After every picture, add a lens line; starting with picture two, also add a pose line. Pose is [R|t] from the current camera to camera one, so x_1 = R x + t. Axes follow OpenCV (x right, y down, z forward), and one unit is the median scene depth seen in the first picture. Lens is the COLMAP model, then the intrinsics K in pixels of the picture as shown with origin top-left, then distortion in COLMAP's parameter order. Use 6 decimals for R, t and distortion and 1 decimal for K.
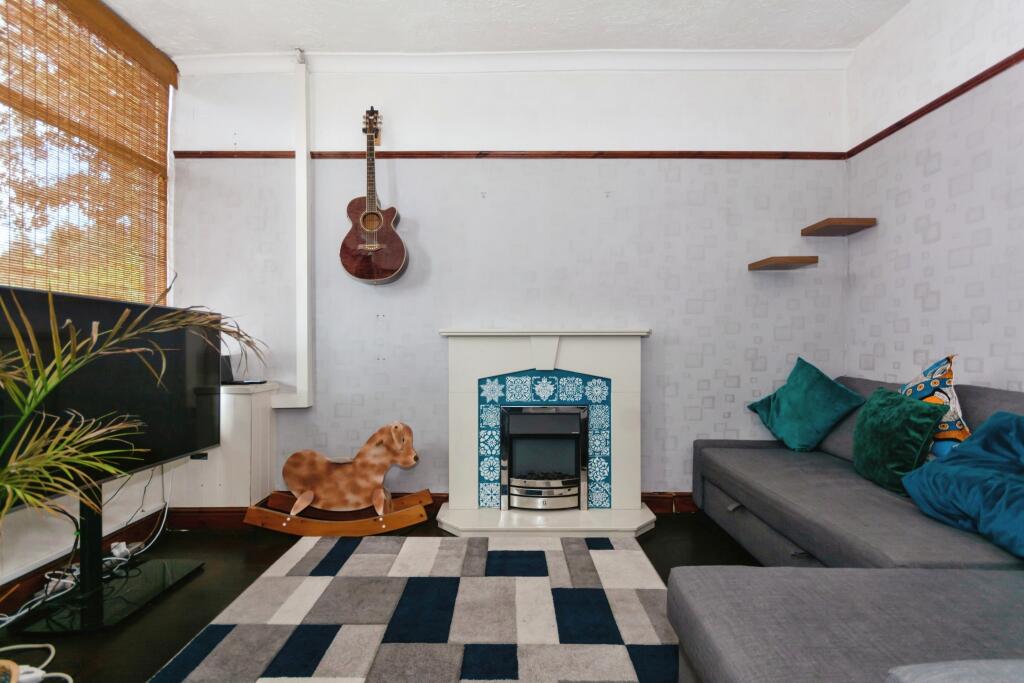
lens RADIAL K [[492.4, 0, 510.2], [0, 492.4, 344.1], [0, 0, 1]] dist [0.001477, 0.000496]
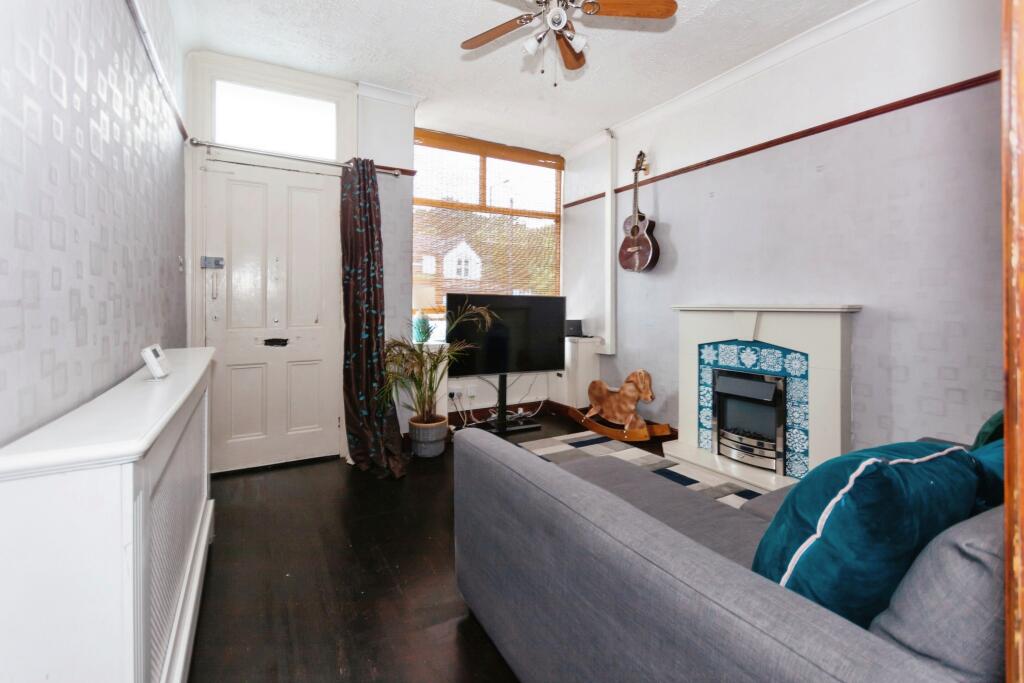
lens RADIAL K [[457.1, 0, 509.0], [0, 457.1, 324.0], [0, 0, 1]] dist [-0.000051, -0.000005]
pose [[0.504174, 0.036937, -0.862812, 0.696401], [-0.023485, 0.999302, 0.029057, -0.003536], [0.863283, 0.005613, 0.504689, -0.005657]]
